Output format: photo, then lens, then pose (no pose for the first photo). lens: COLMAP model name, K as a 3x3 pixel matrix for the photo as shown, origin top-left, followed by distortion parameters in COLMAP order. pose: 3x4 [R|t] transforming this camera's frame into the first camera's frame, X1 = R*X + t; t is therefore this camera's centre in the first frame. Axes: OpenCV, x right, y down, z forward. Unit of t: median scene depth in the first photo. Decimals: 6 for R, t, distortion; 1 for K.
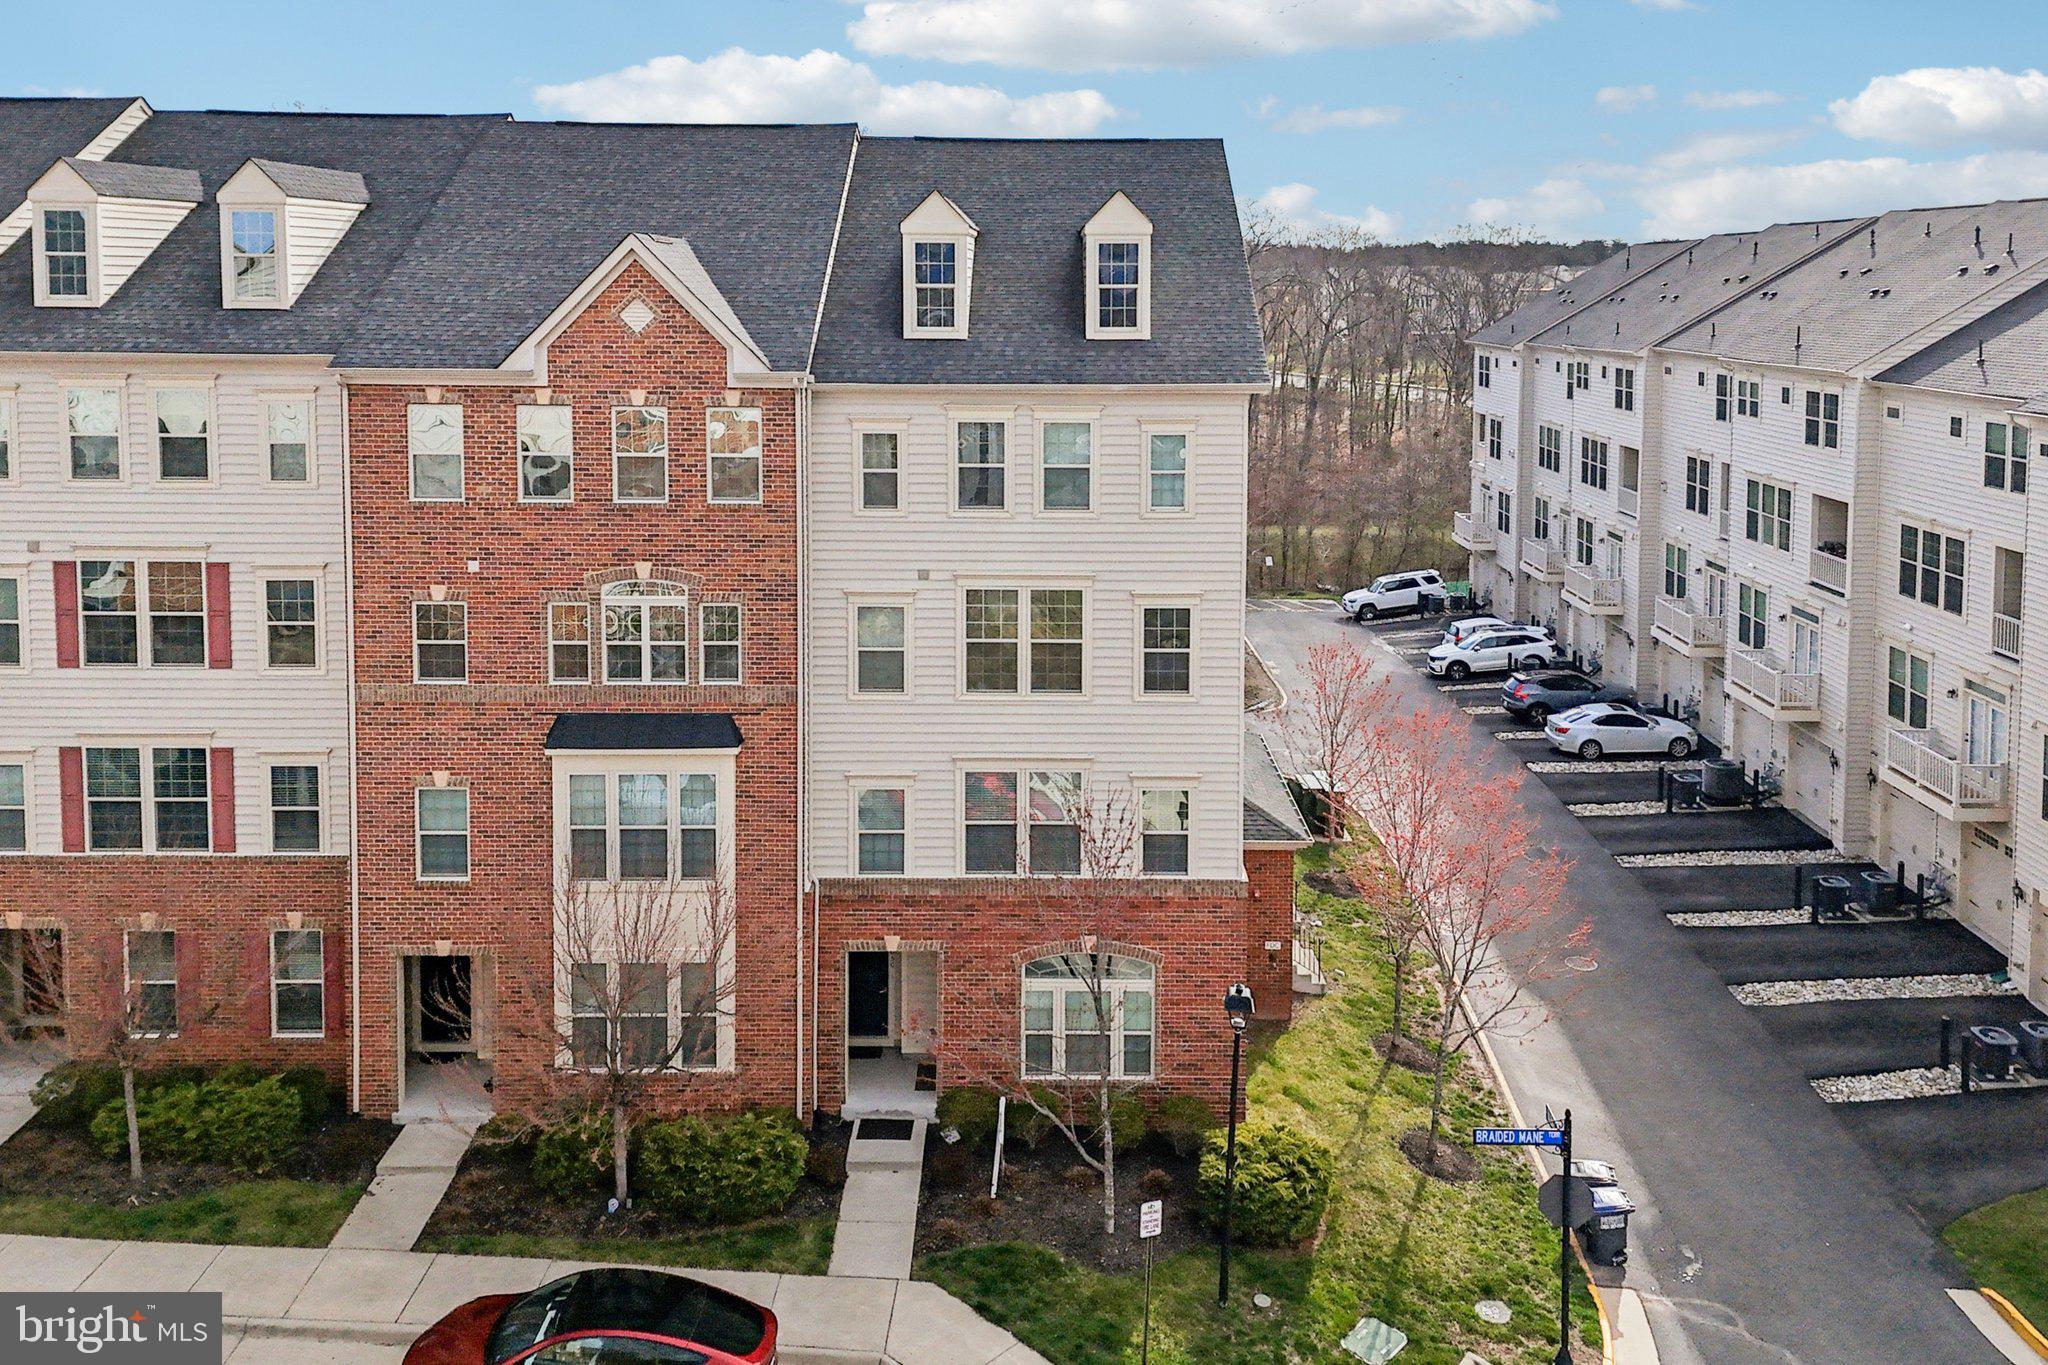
lens RADIAL K [[1635.8, 0, 1026.5], [0, 1635.8, 368.2], [0, 0, 1]] dist [0.027241, -0.004798]
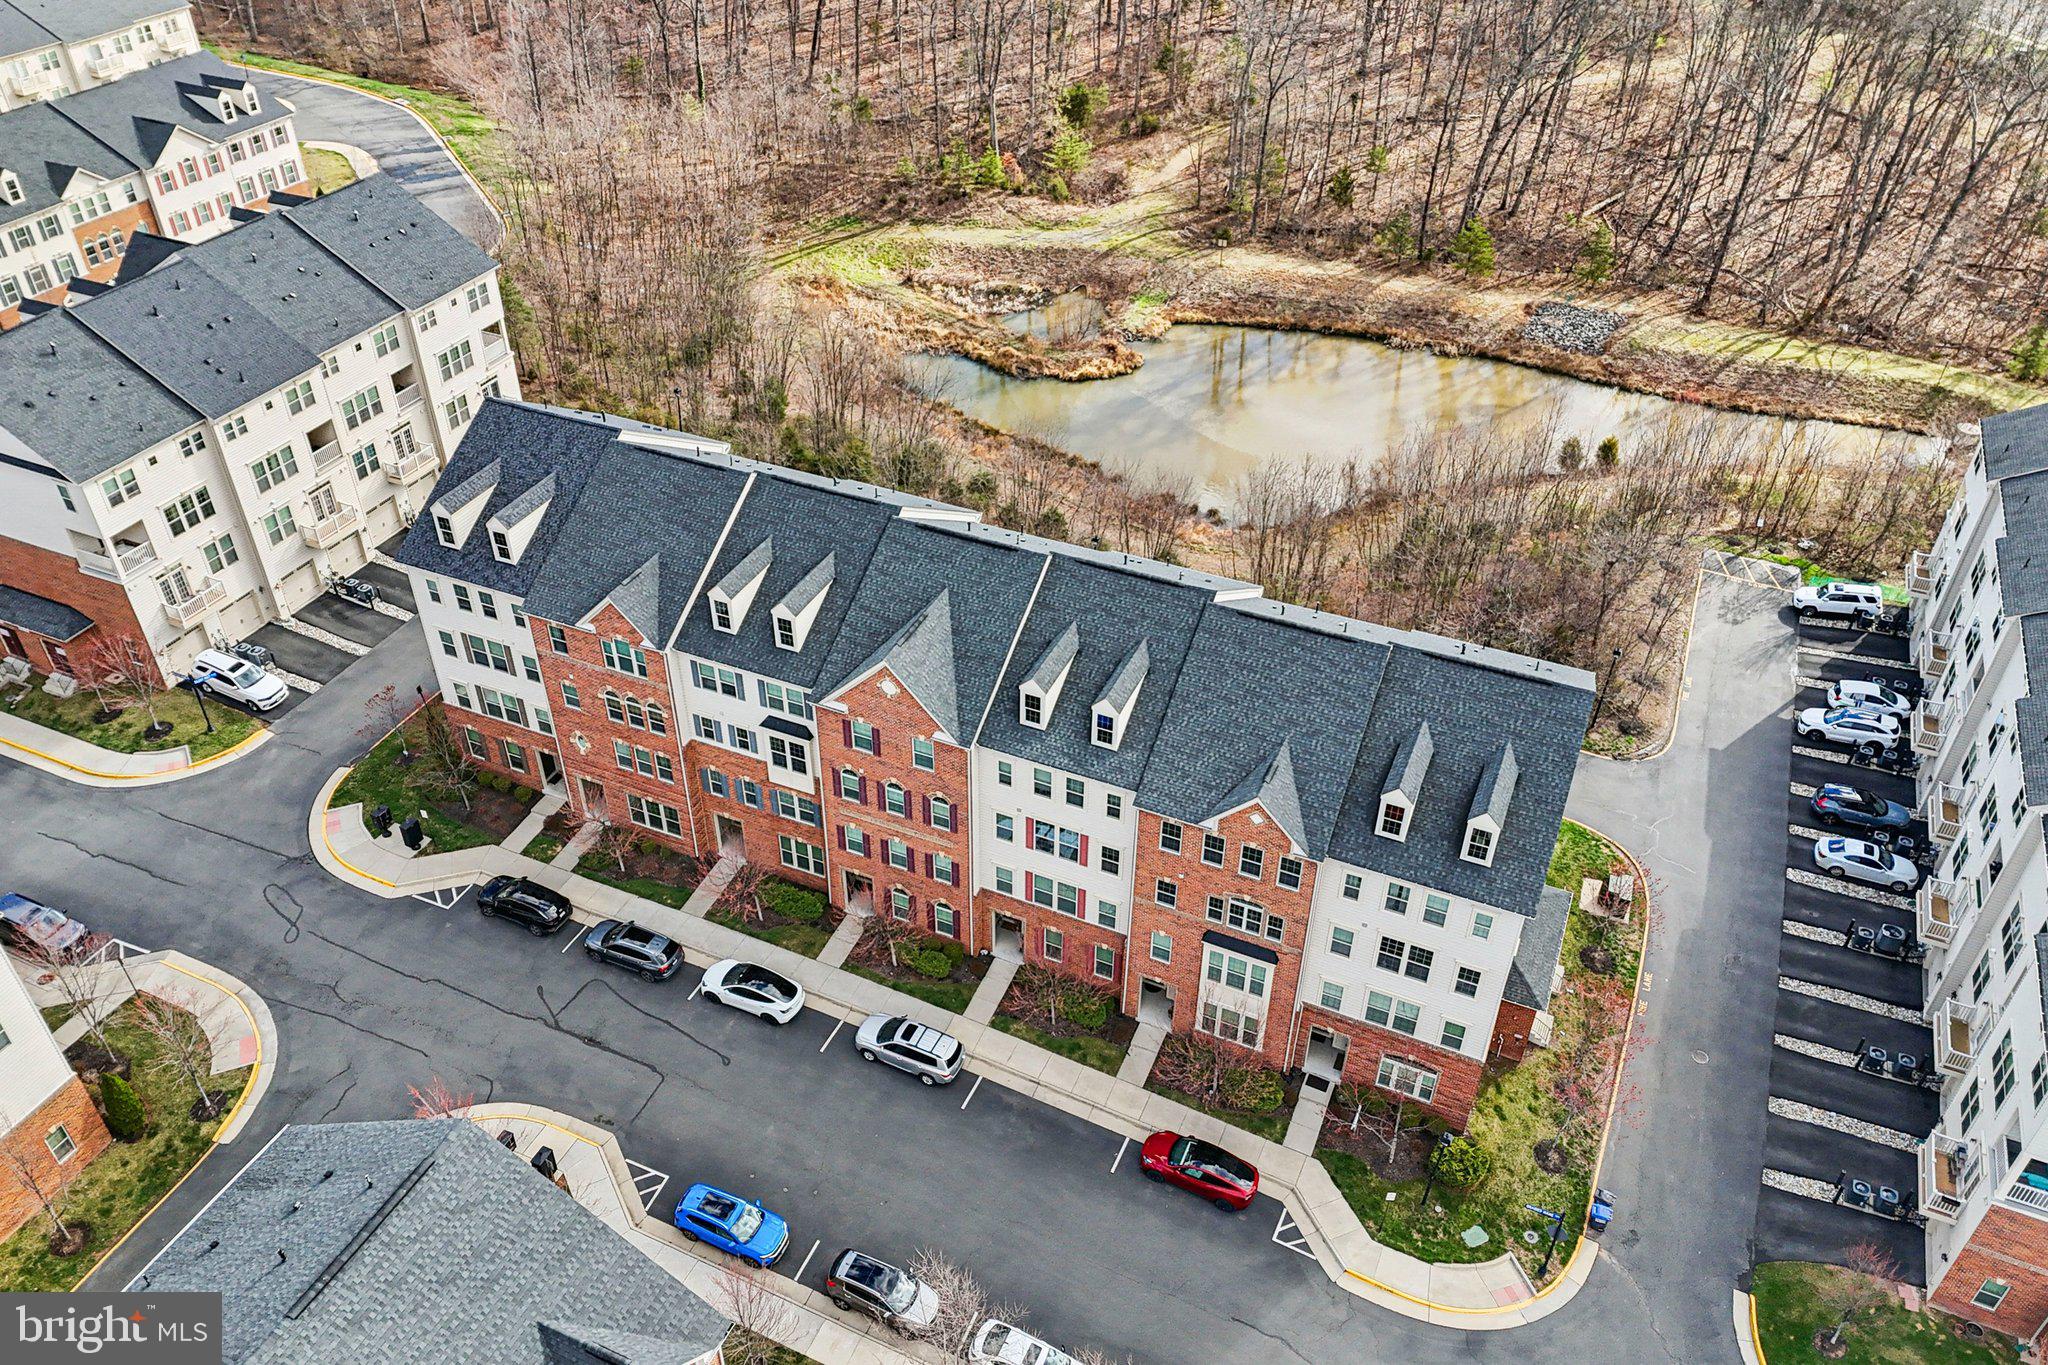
lens RADIAL K [[1448.0, 0, 1024.0], [0, 1448.0, 682.5], [0, 0, 1]] dist [0.071787, -0.090637]
pose [[0.912251, 0.244729, -0.328491, 0.088622], [-0.024785, 0.833424, 0.552078, -1.279805], [0.408882, -0.495491, 0.766358, -0.600111]]
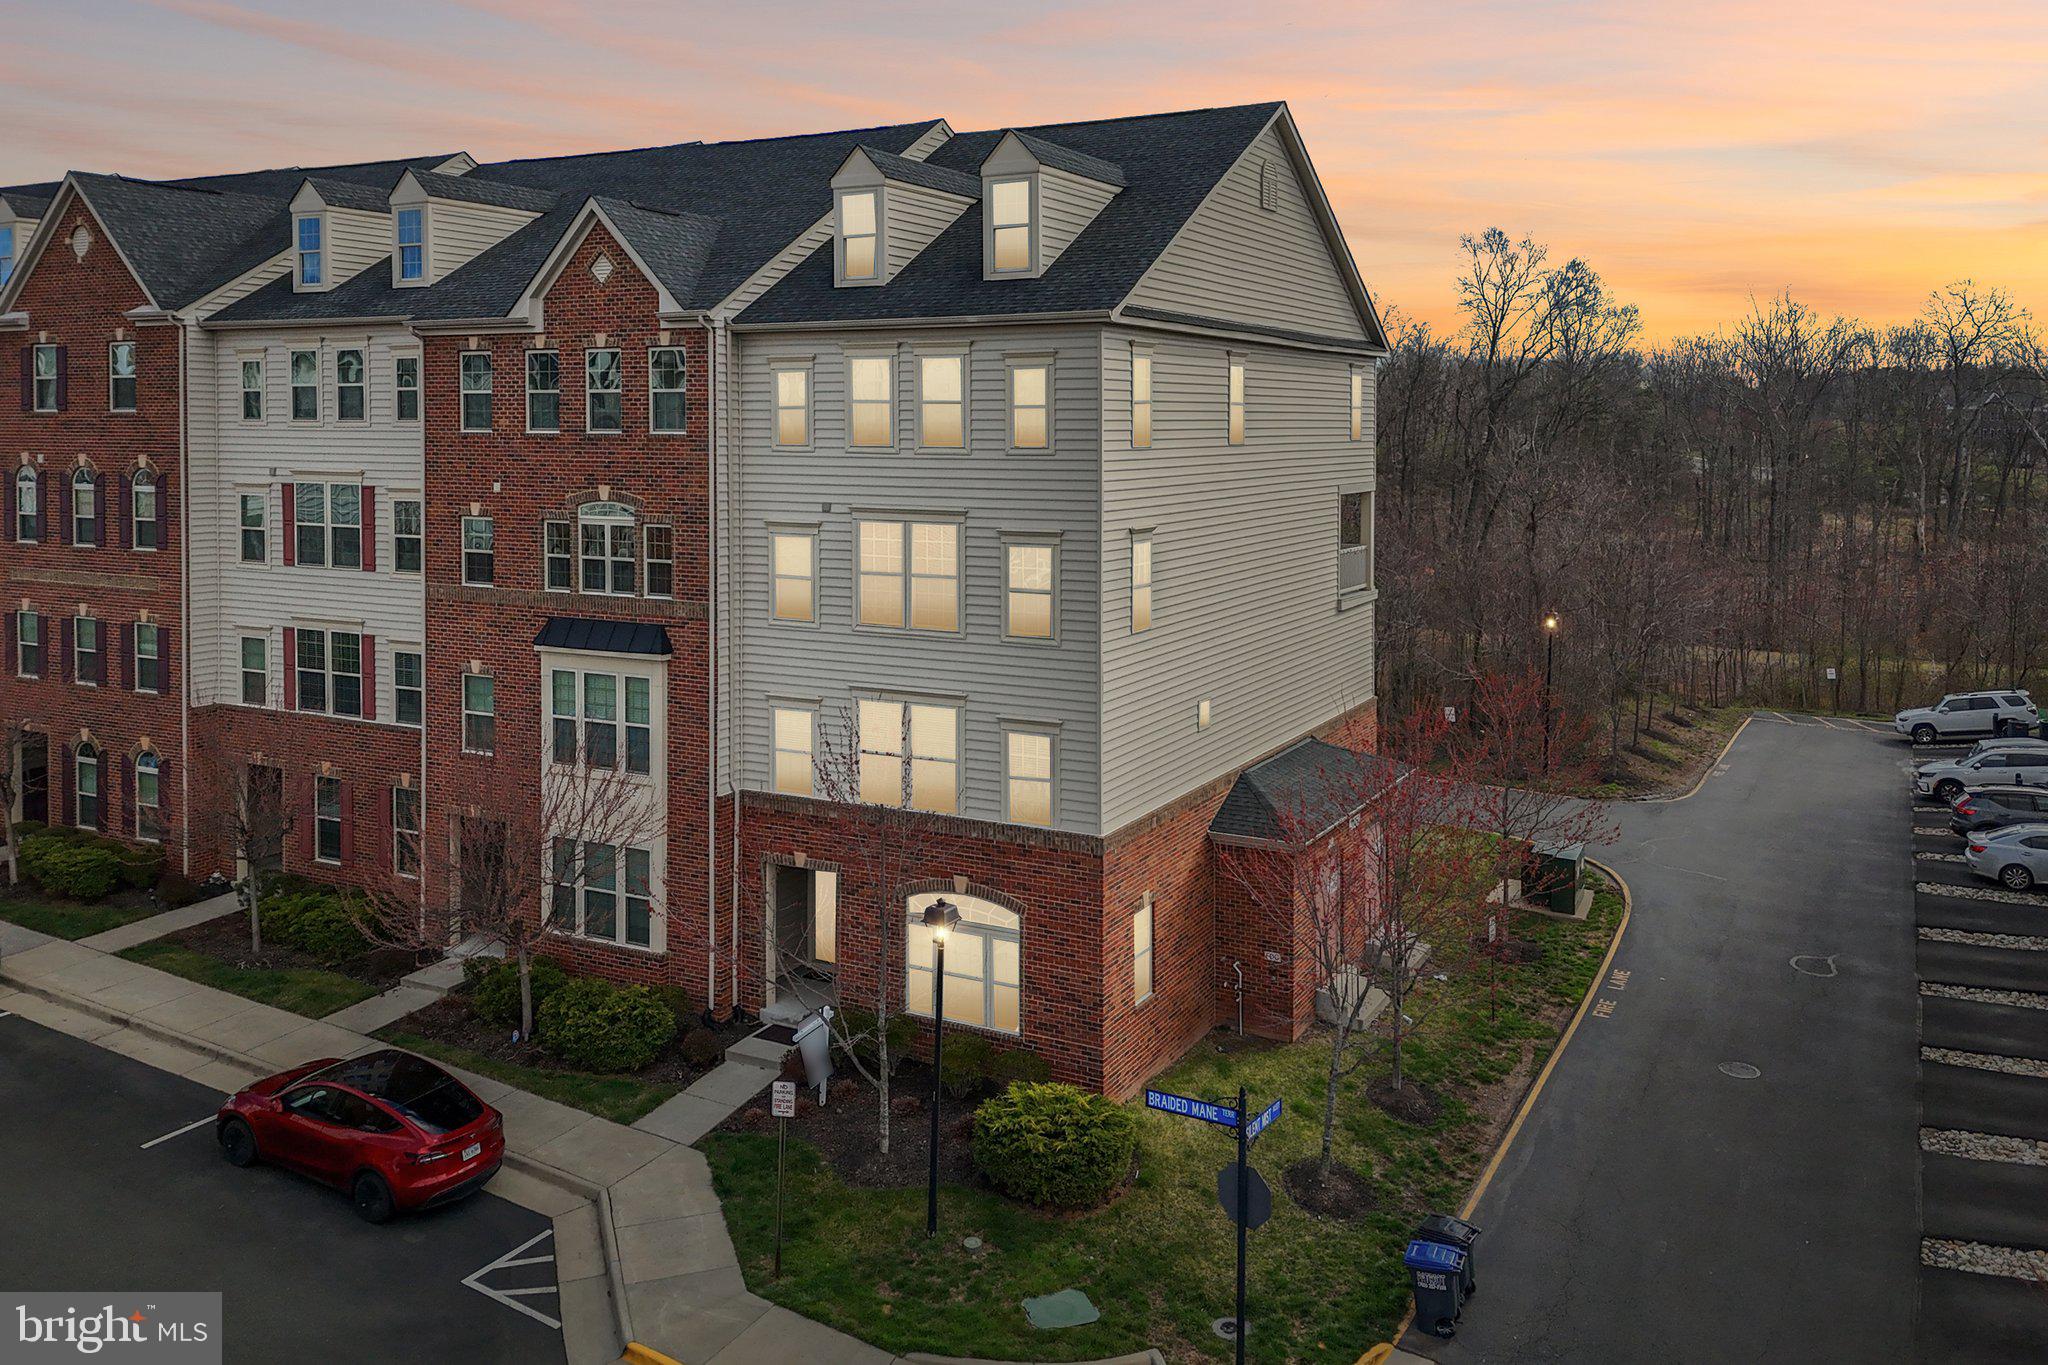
lens RADIAL K [[1604.5, 0, 1035.0], [0, 1604.5, 439.5], [0, 0, 1]] dist [0.026732, -0.005728]
pose [[0.883987, 0.001801, -0.467509, 0.538135], [-0.026150, 0.998617, -0.045599, 0.125985], [0.466780, 0.052534, 0.882811, 0.147980]]
